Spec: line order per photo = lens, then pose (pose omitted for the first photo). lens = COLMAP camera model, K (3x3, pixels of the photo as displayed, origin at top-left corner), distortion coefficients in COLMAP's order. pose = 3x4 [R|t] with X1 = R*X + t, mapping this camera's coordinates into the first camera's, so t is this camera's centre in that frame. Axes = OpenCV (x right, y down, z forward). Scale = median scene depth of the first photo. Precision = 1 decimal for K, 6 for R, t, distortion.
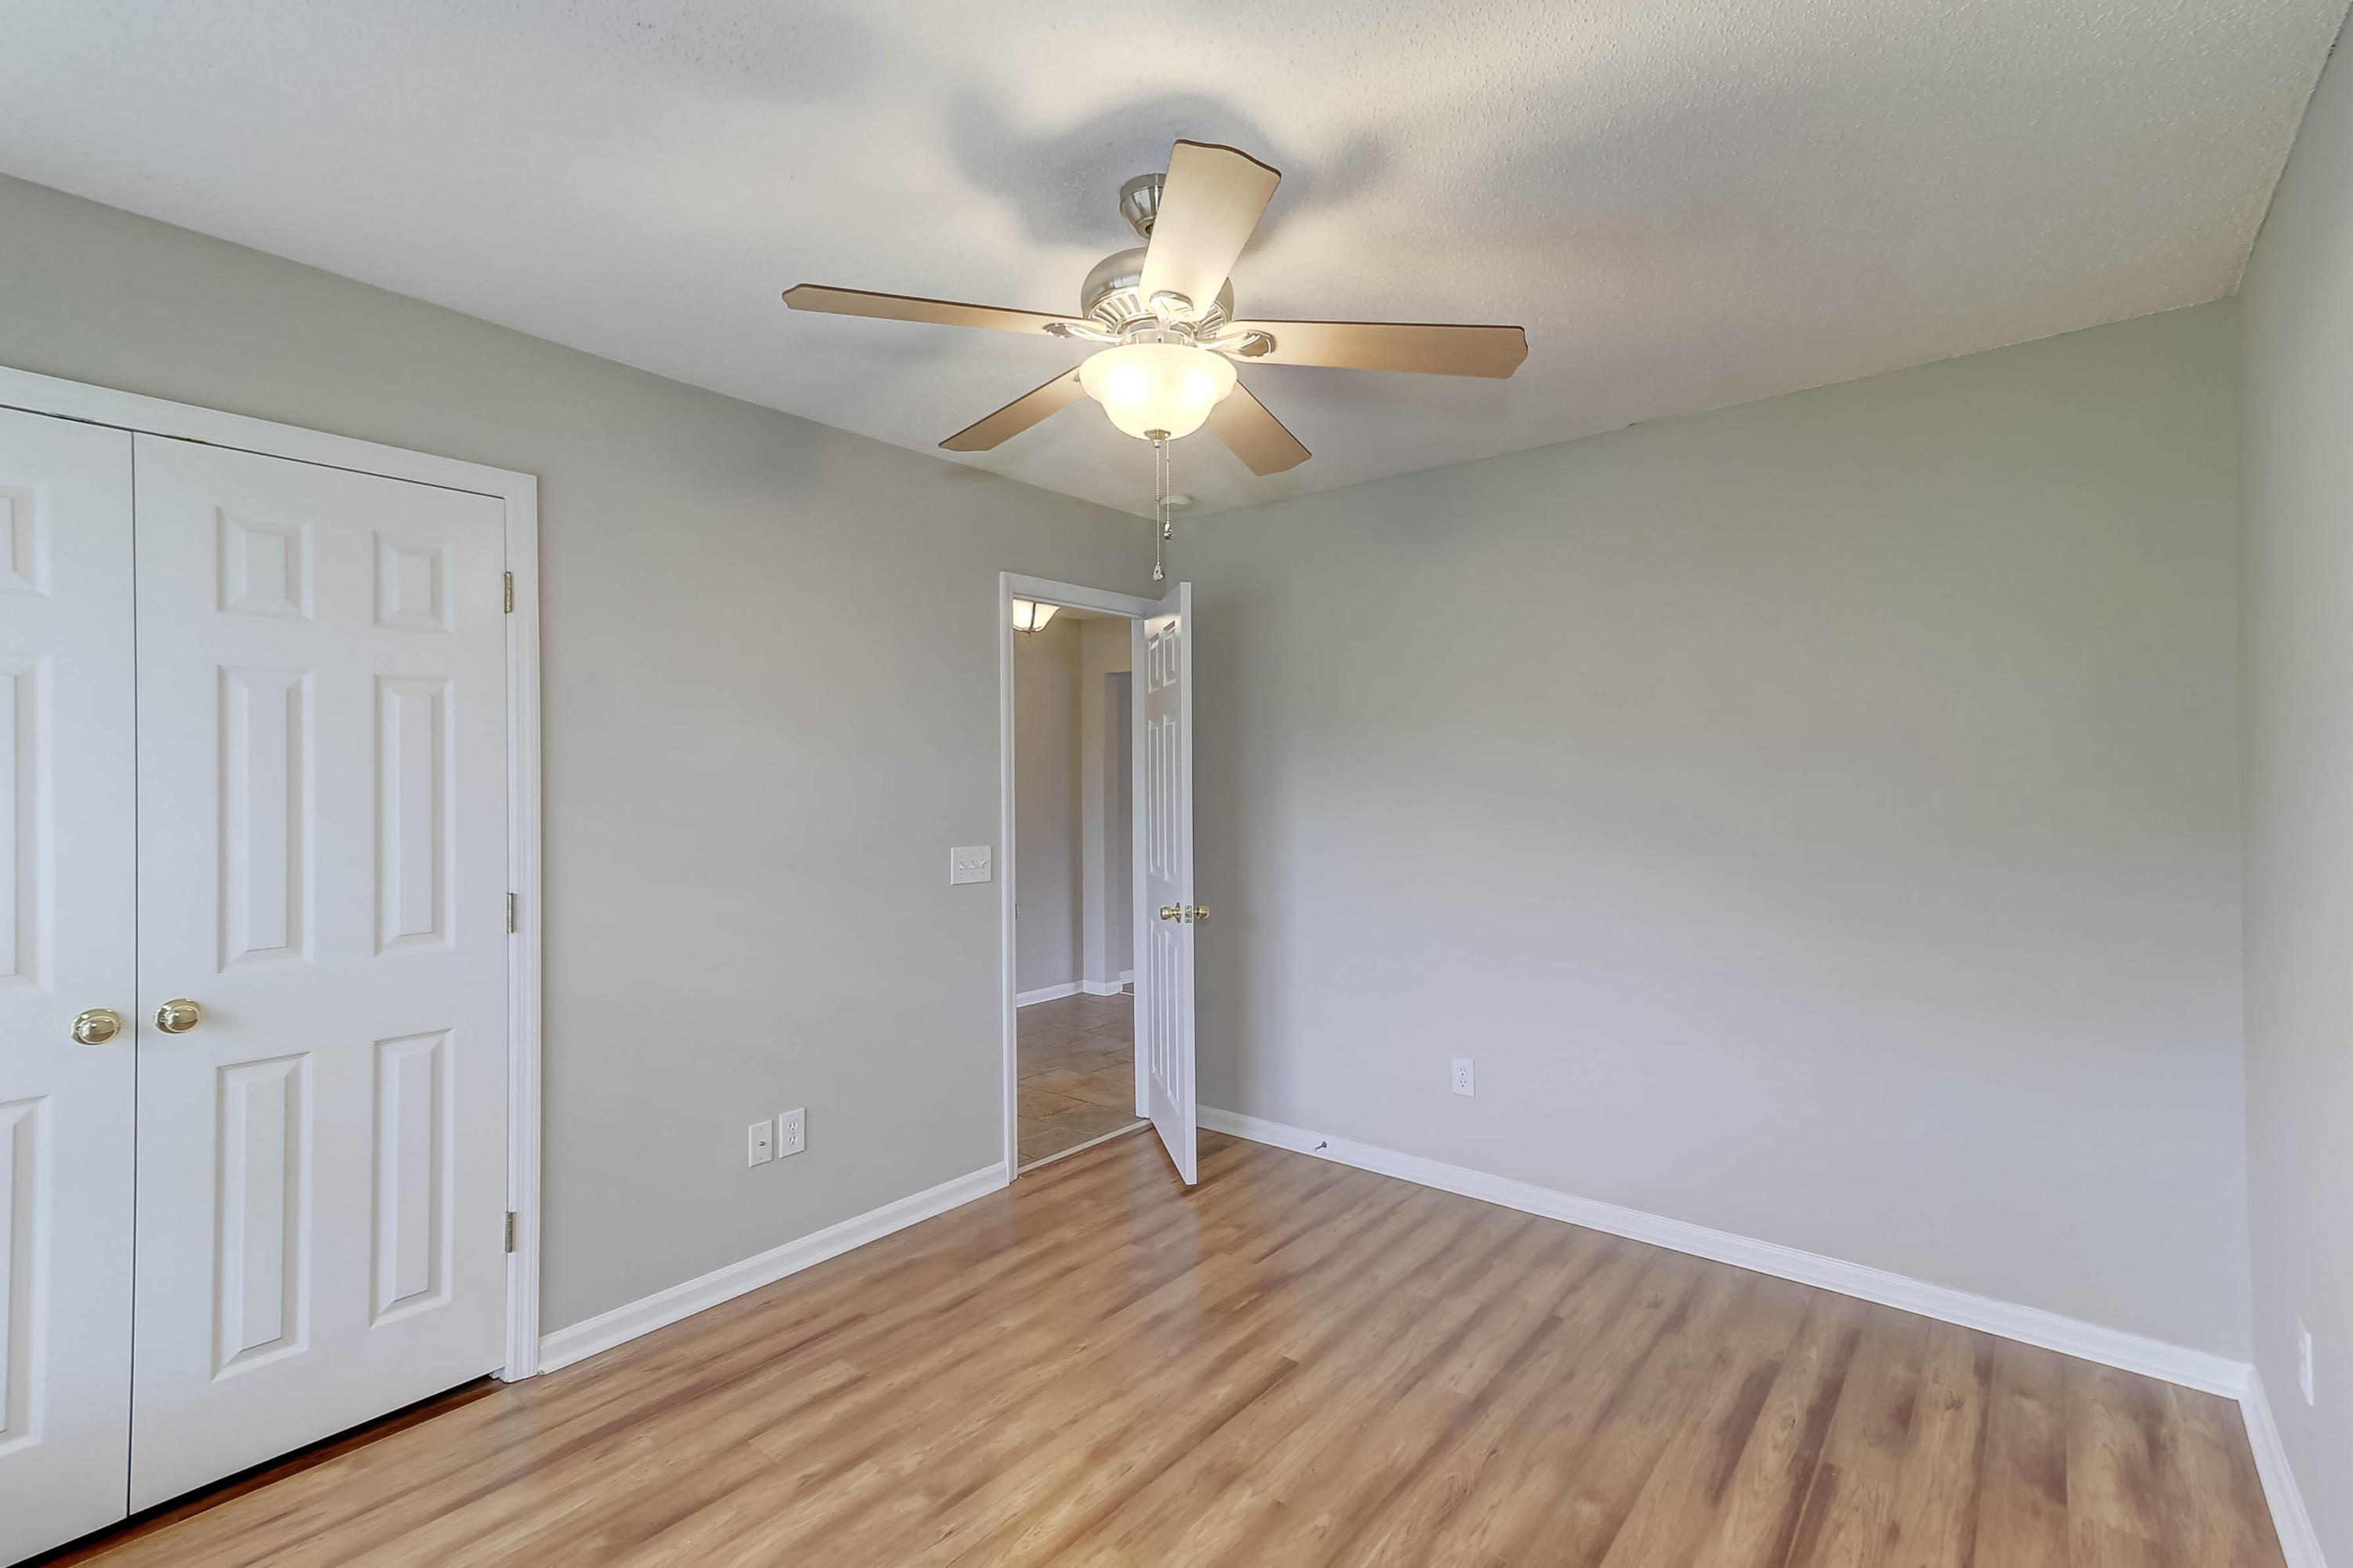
lens RADIAL K [[1066.9, 0, 1167.1], [0, 1066.9, 778.5], [0, 0, 1]] dist [0.027387, -0.000986]
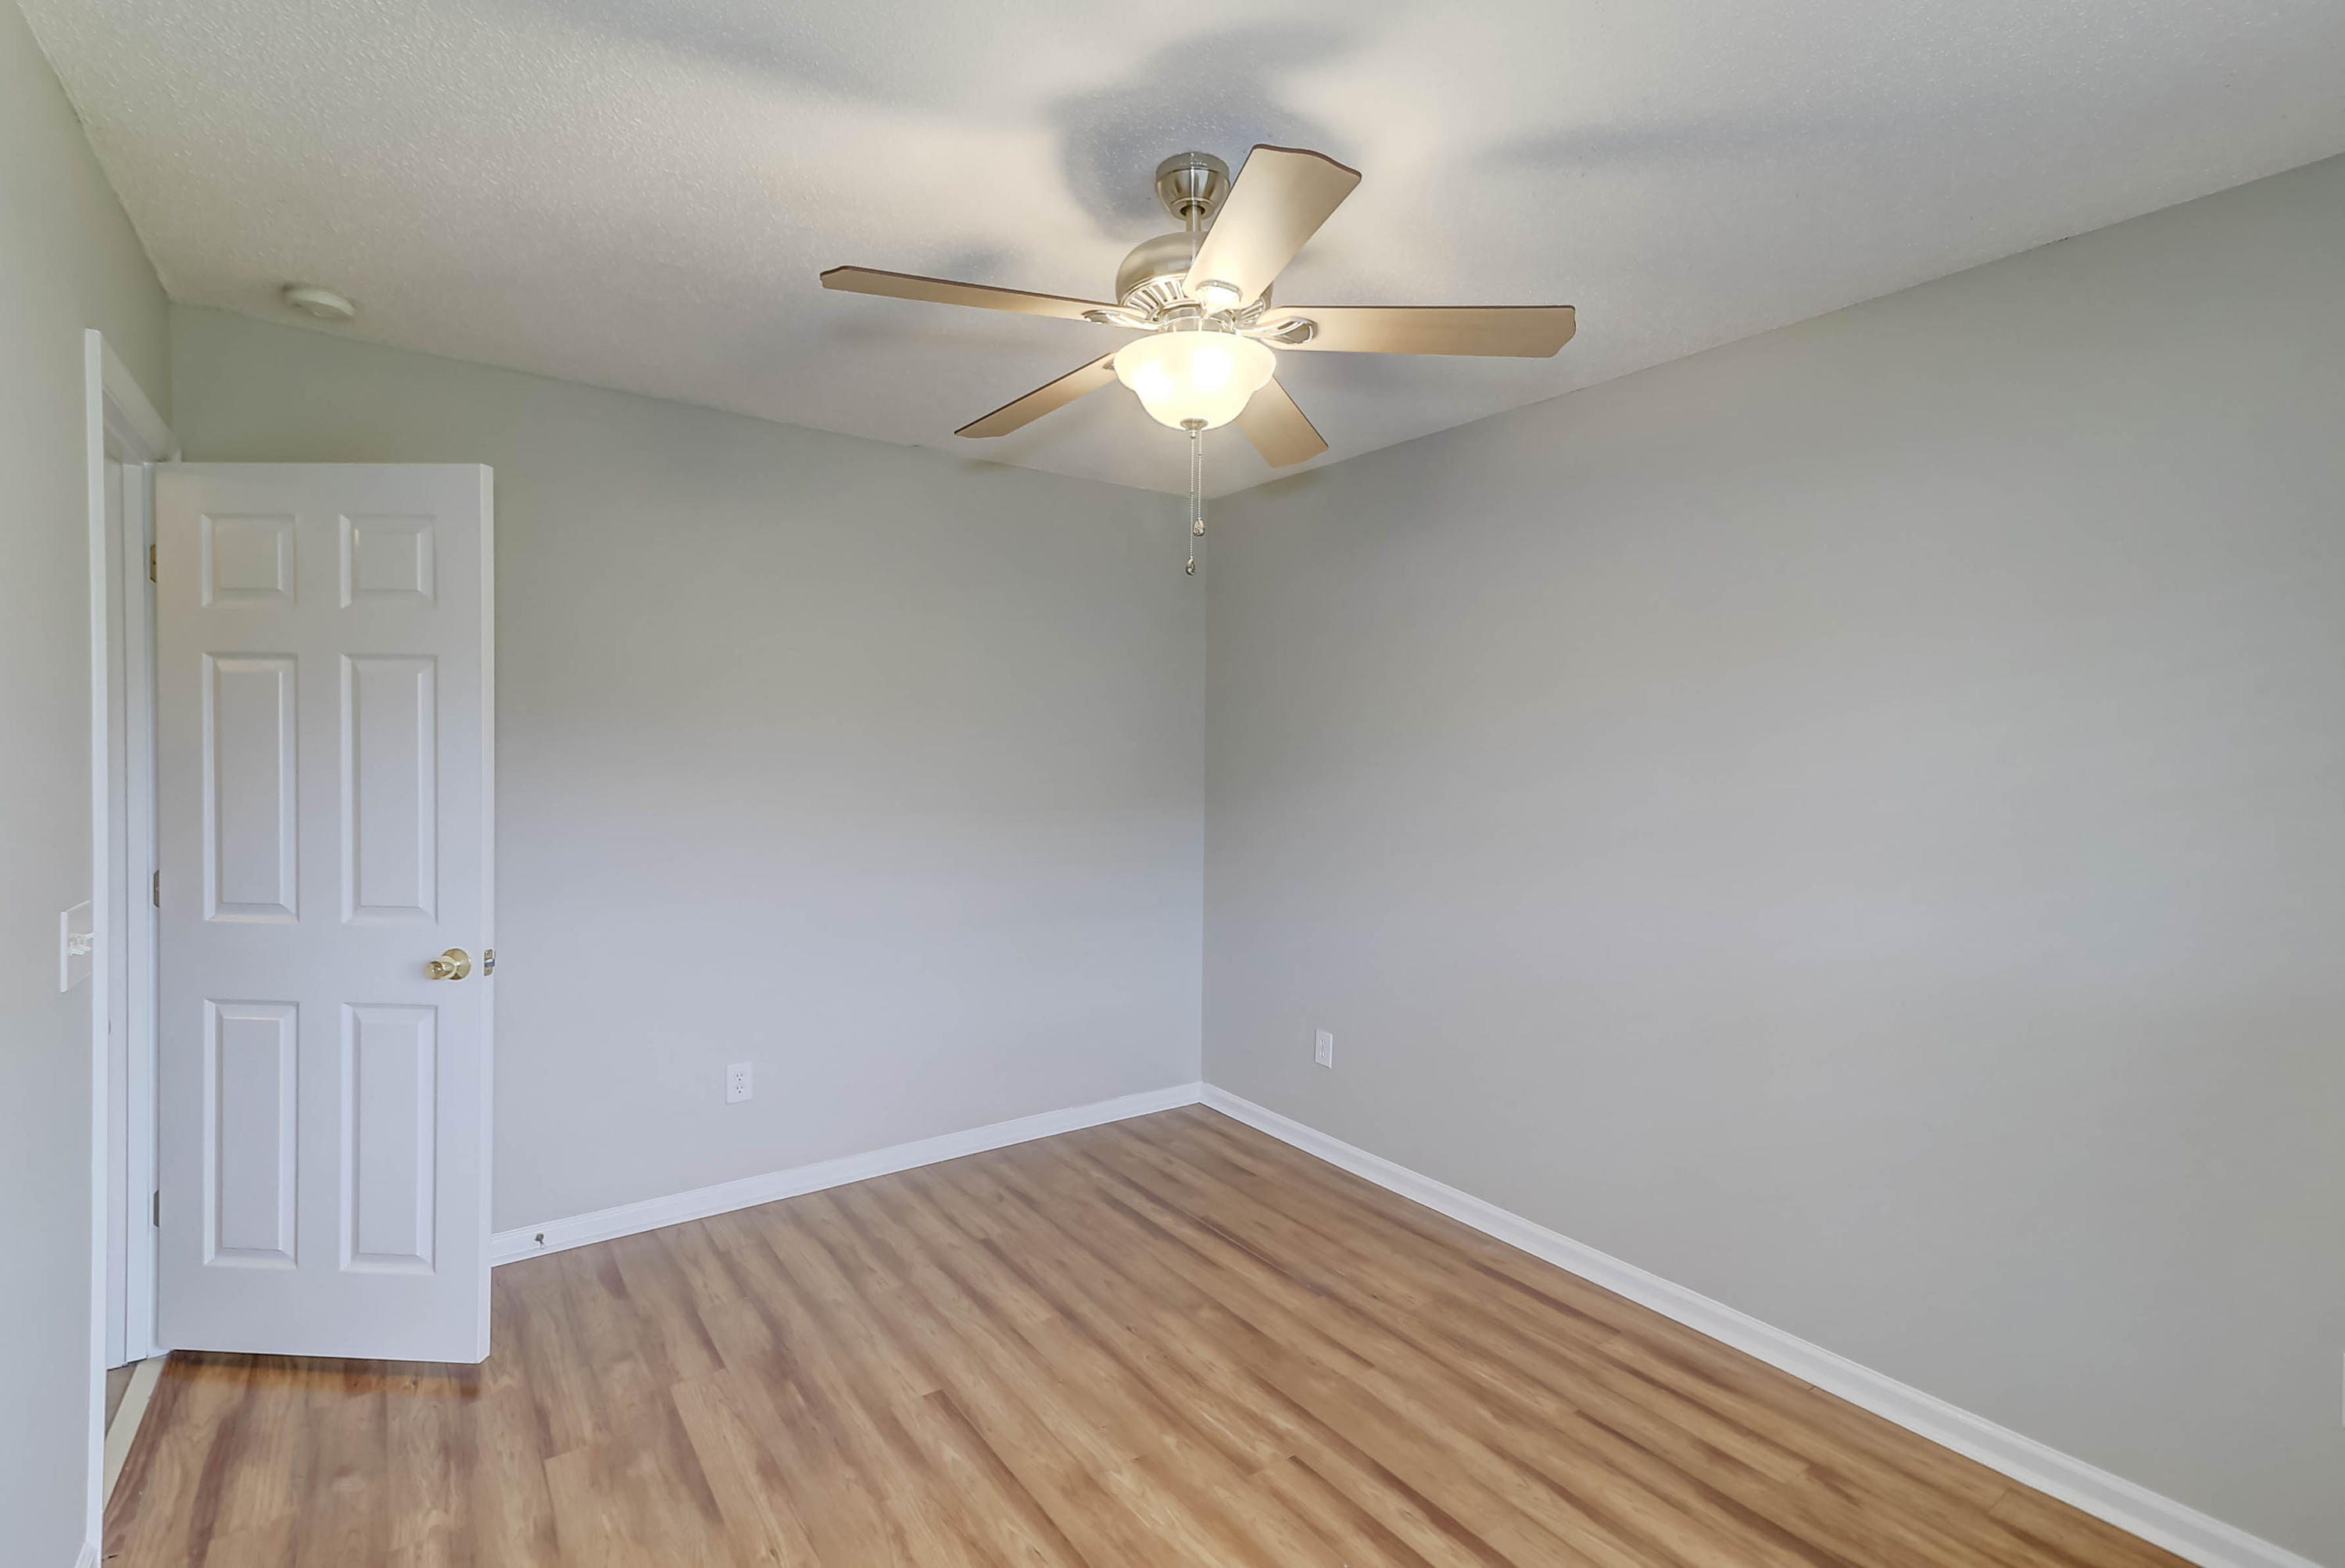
lens RADIAL K [[1065.6, 0, 1159.2], [0, 1065.6, 774.0], [0, 0, 1]] dist [0.026753, -0.000019]
pose [[0.262959, -0.014430, 0.964699, -0.762580], [-0.018870, 0.999620, 0.020096, -0.019089], [-0.964623, -0.023488, 0.262587, 0.608090]]
